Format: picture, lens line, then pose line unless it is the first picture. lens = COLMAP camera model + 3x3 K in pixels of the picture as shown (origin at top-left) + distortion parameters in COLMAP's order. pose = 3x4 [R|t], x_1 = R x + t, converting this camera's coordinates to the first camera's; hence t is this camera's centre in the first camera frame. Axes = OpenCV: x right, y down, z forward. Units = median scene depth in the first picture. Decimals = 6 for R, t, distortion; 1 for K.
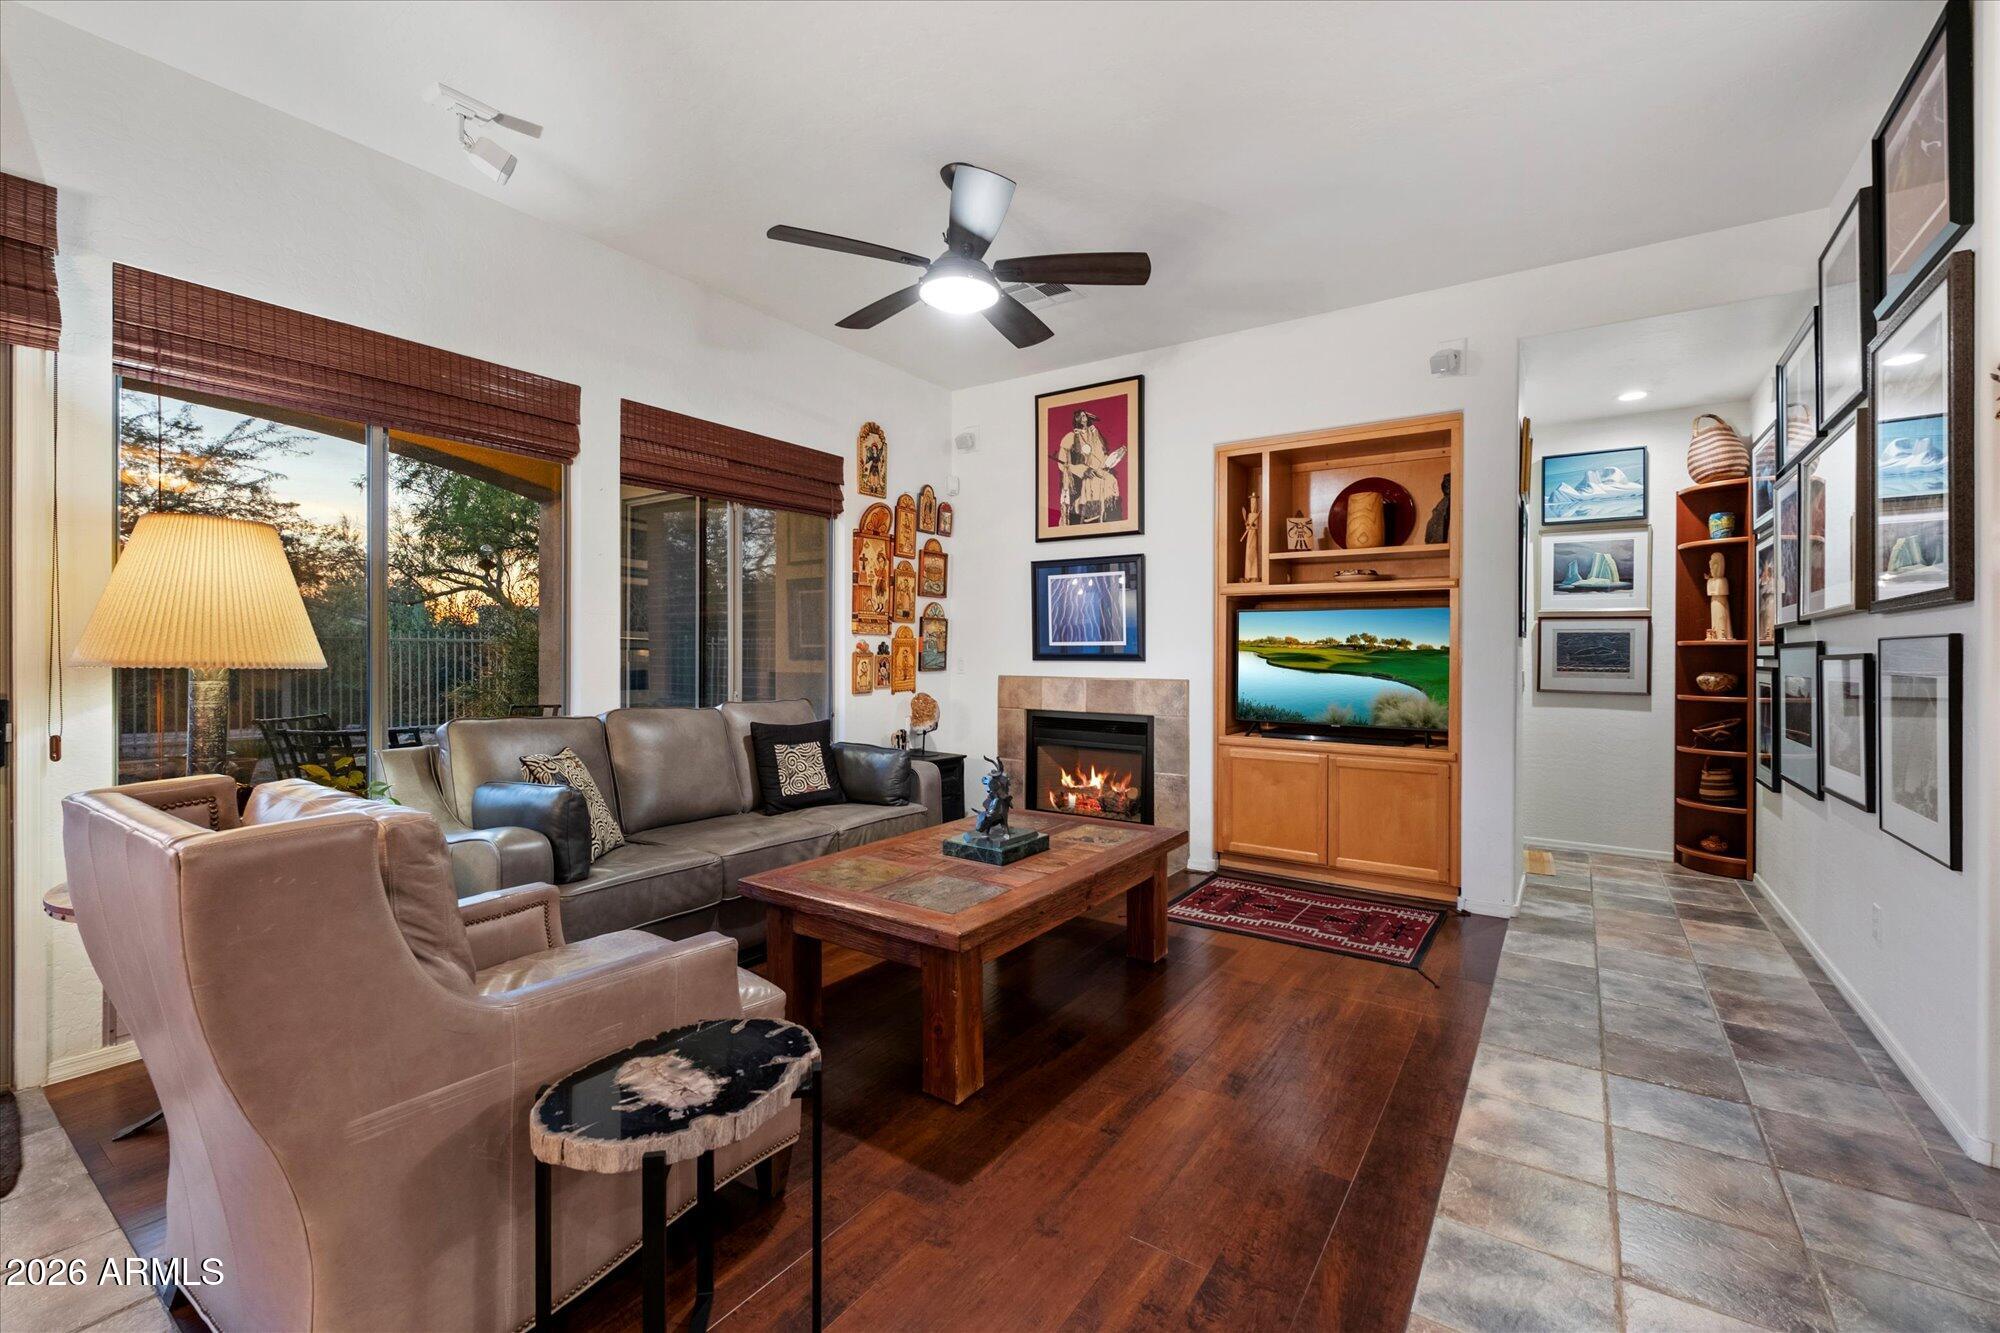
lens RADIAL K [[841.0, 0, 1003.4], [0, 841.0, 660.7], [0, 0, 1]] dist [-0.007659, 0.004714]
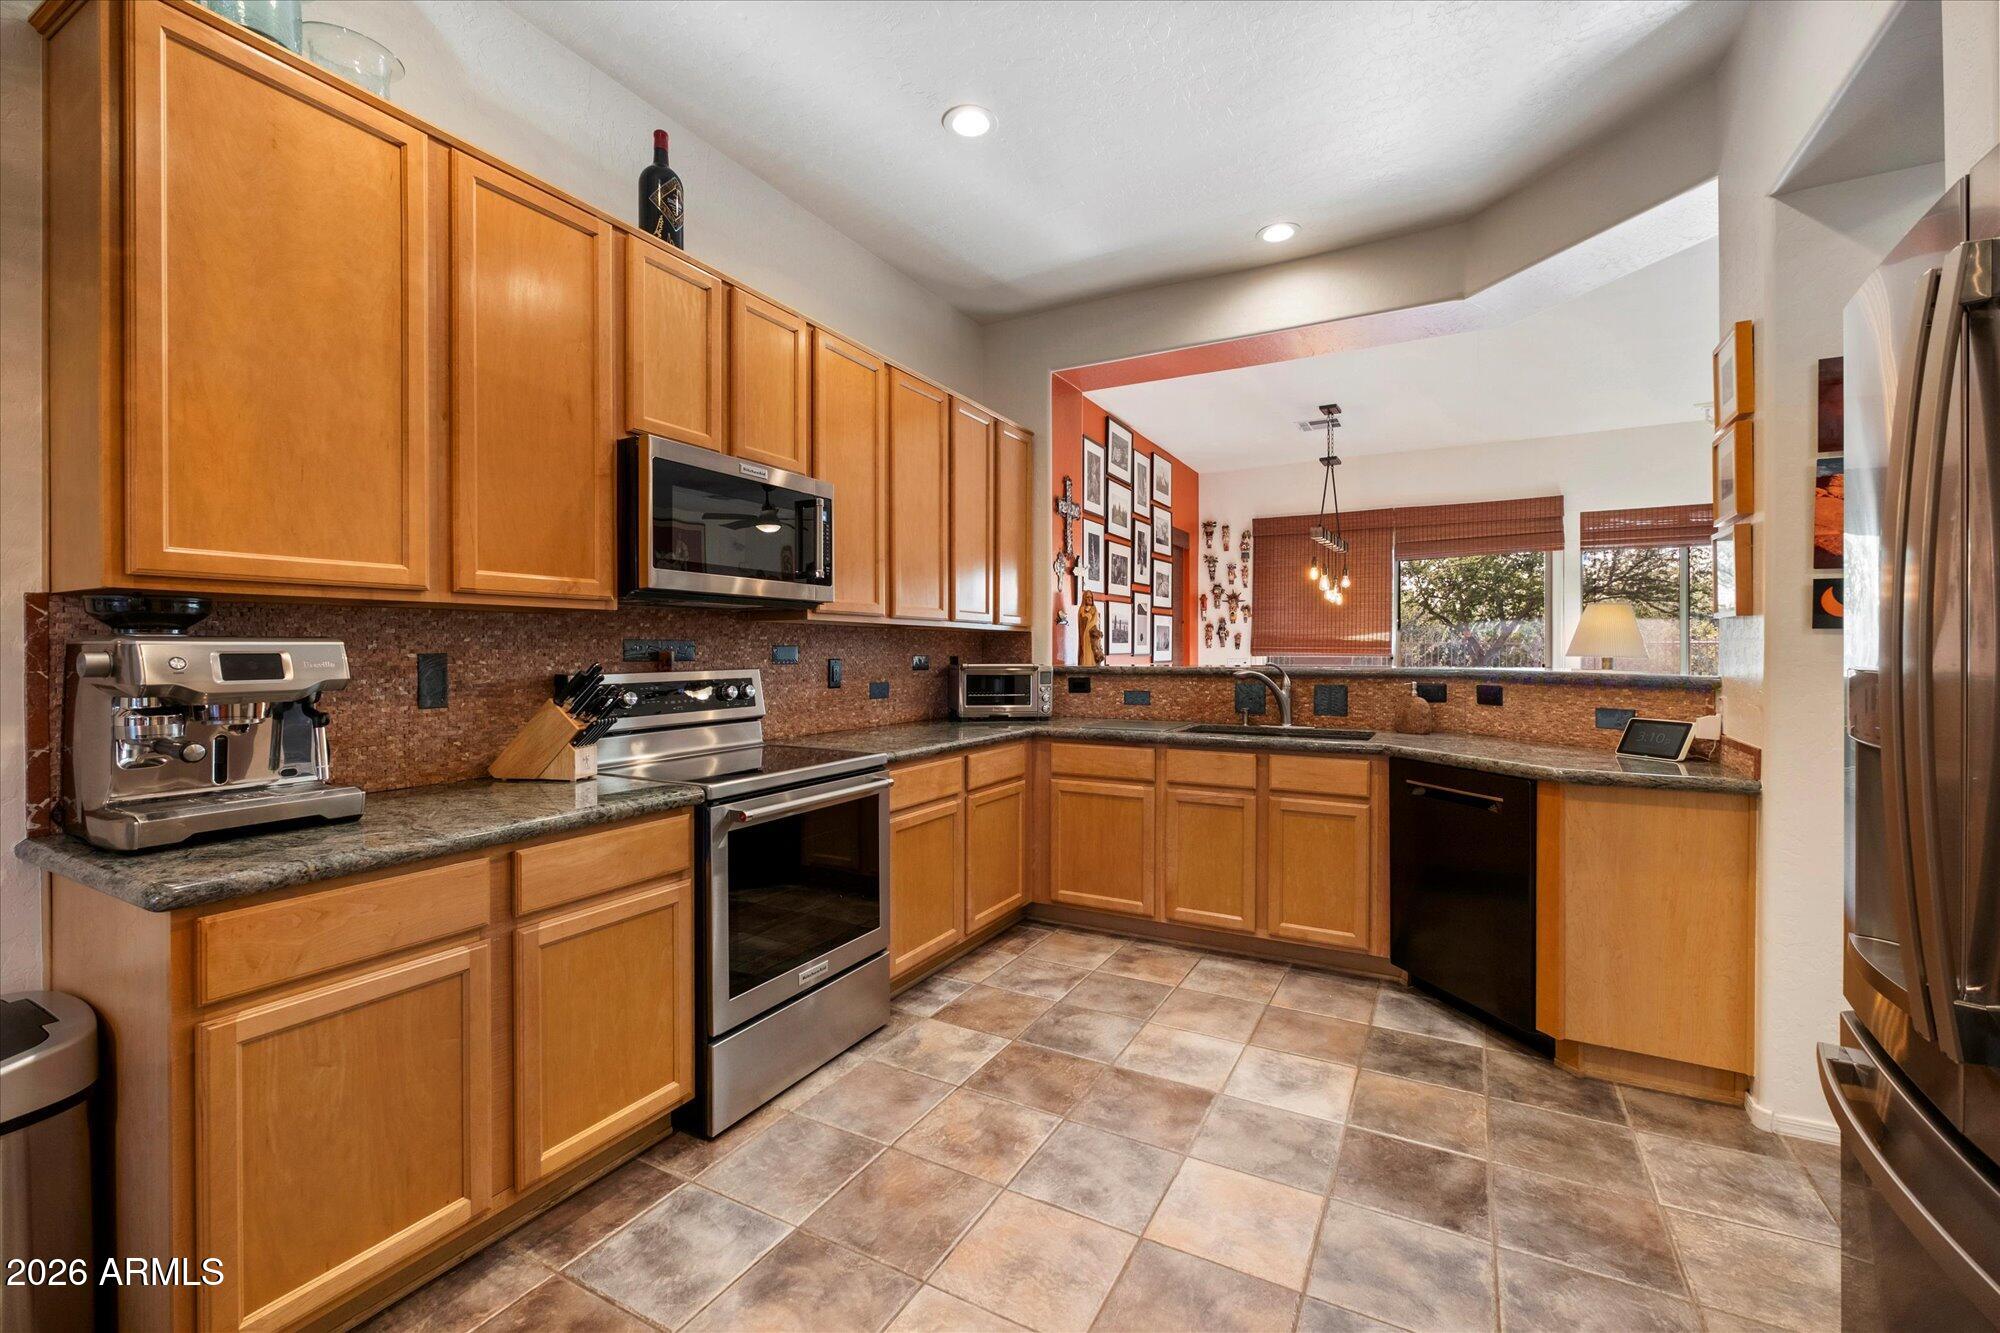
lens RADIAL K [[836.6, 0, 1007.2], [0, 836.6, 651.5], [0, 0, 1]] dist [-0.000111, 0.000456]
pose [[0.102849, -0.004216, -0.994688, 0.812768], [-0.005851, 0.999971, -0.004843, 0.004836], [0.994680, 0.006318, 0.102821, -0.633364]]
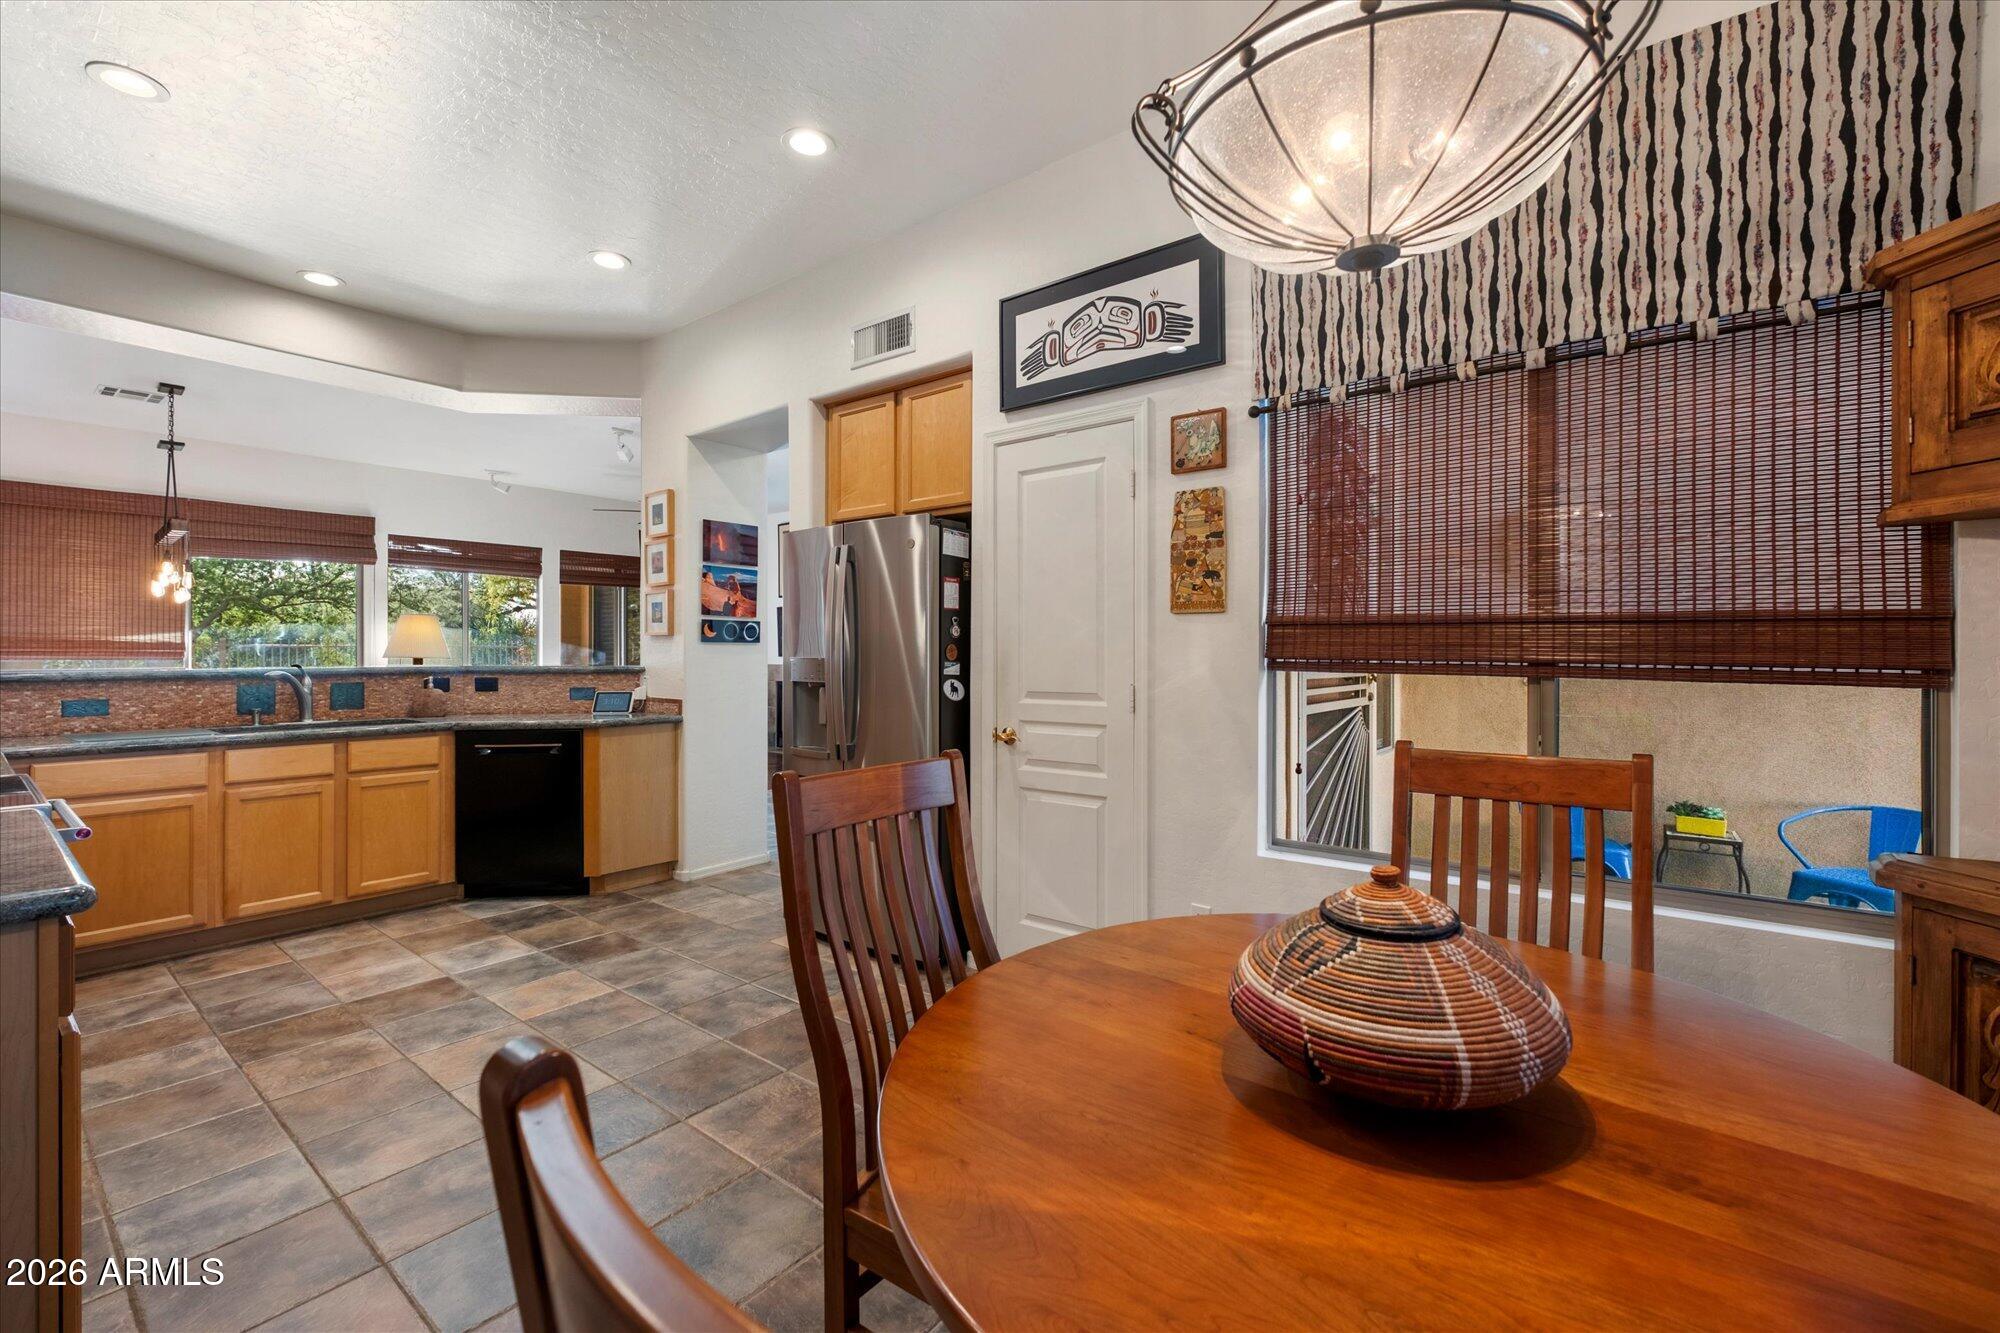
lens RADIAL K [[840.3, 0, 1003.5], [0, 840.3, 653.9], [0, 0, 1]] dist [-0.000267, 0.000705]
pose [[0.997700, -0.007525, -0.067373, 0.828411], [0.007143, 0.999957, -0.005898, 0.010345], [0.067414, 0.005404, 0.997710, -1.124918]]
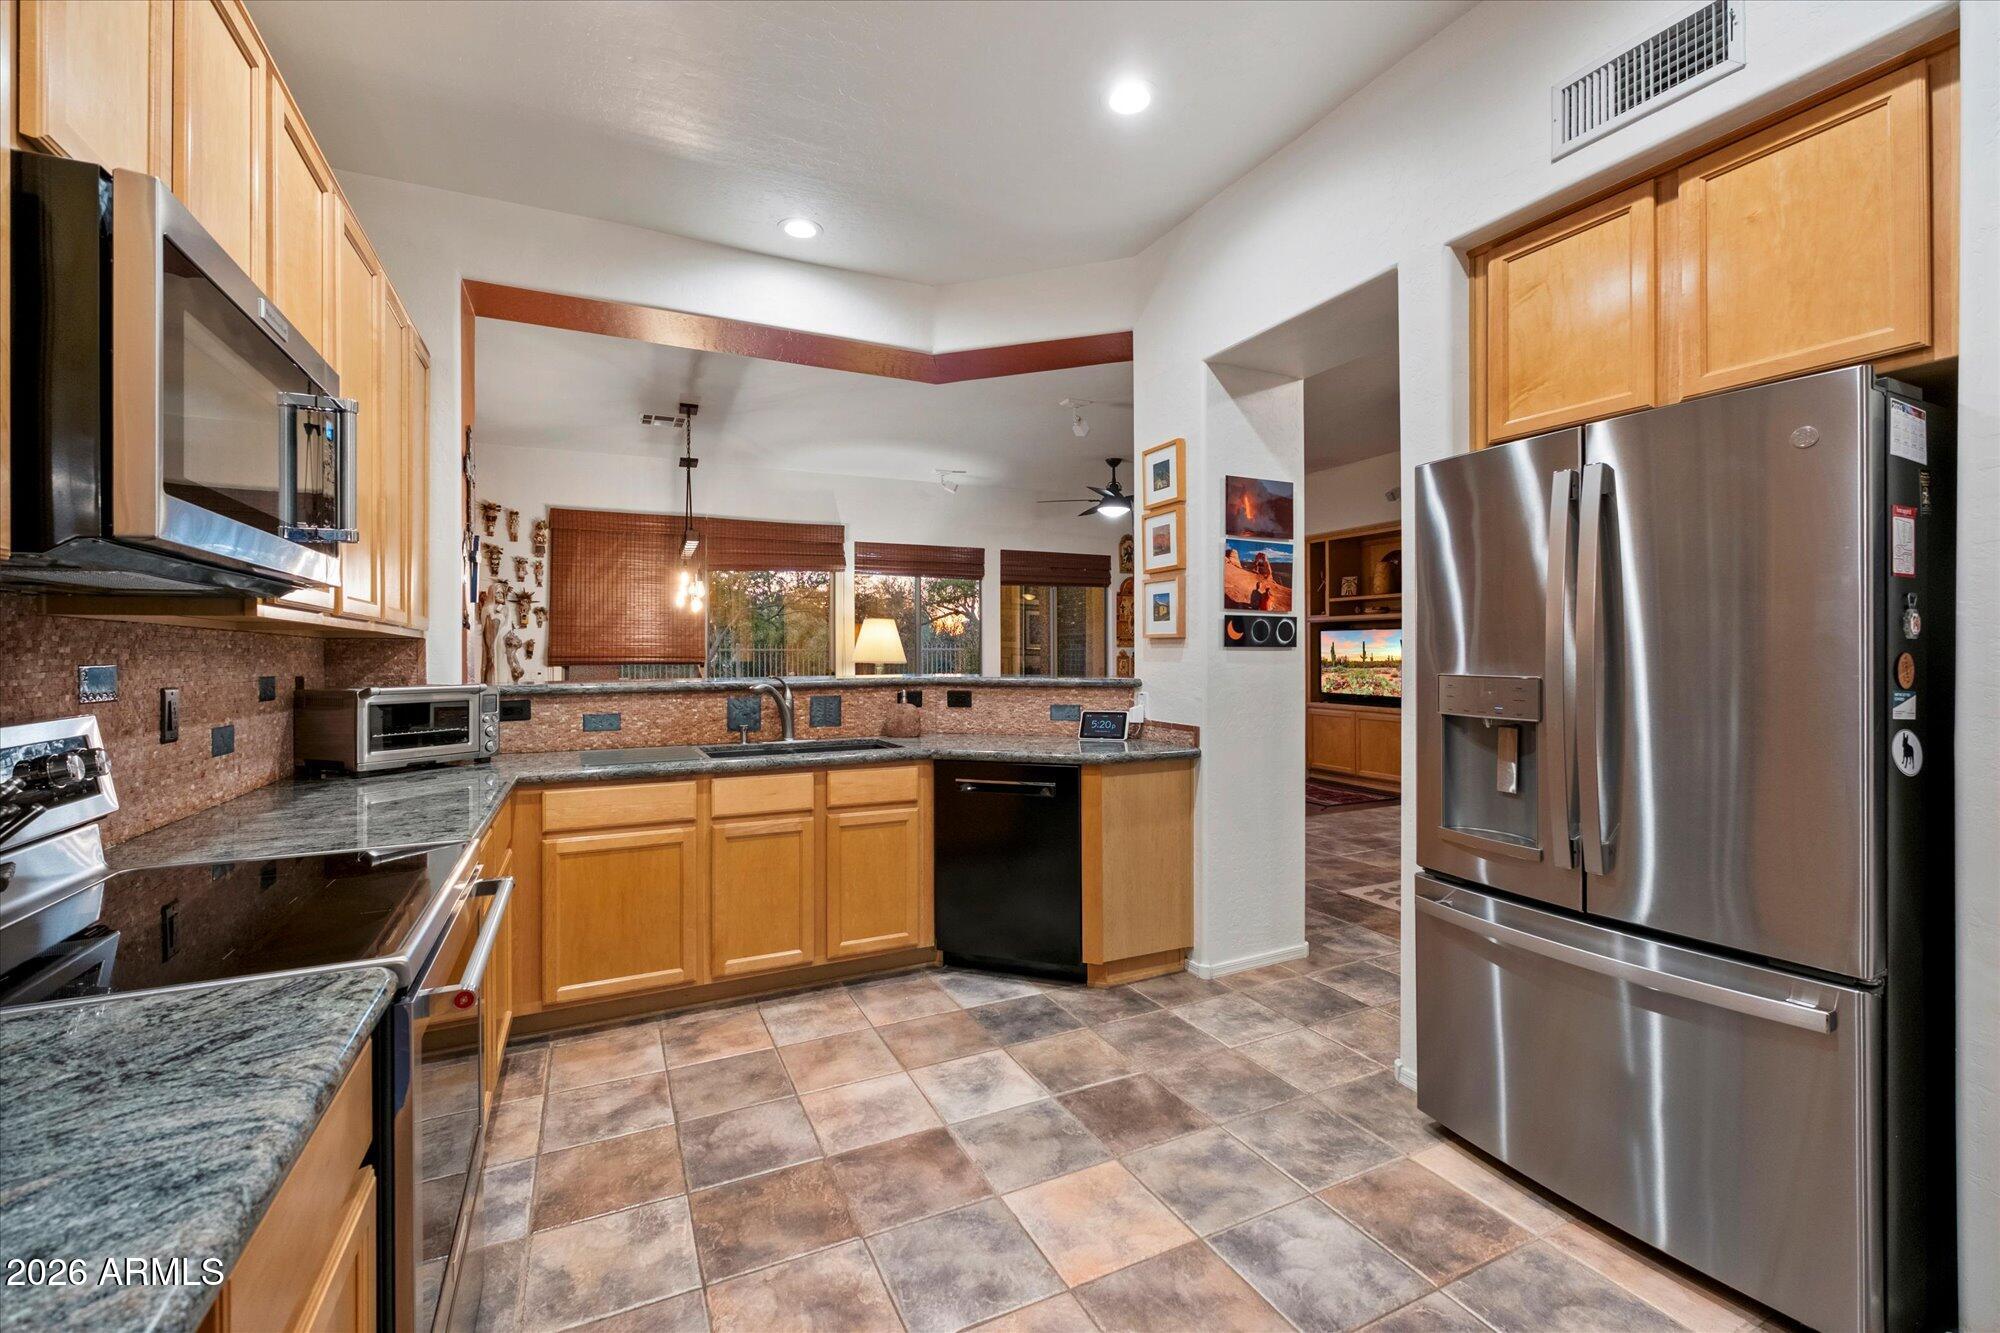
lens RADIAL K [[840.3, 0, 1003.5], [0, 840.3, 653.9], [0, 0, 1]] dist [-0.000267, 0.000705]
pose [[0.869702, -0.009843, -0.493479, 0.590675], [0.006746, 0.999945, -0.008056, -0.001803], [0.493531, 0.003678, 0.869720, -0.866219]]
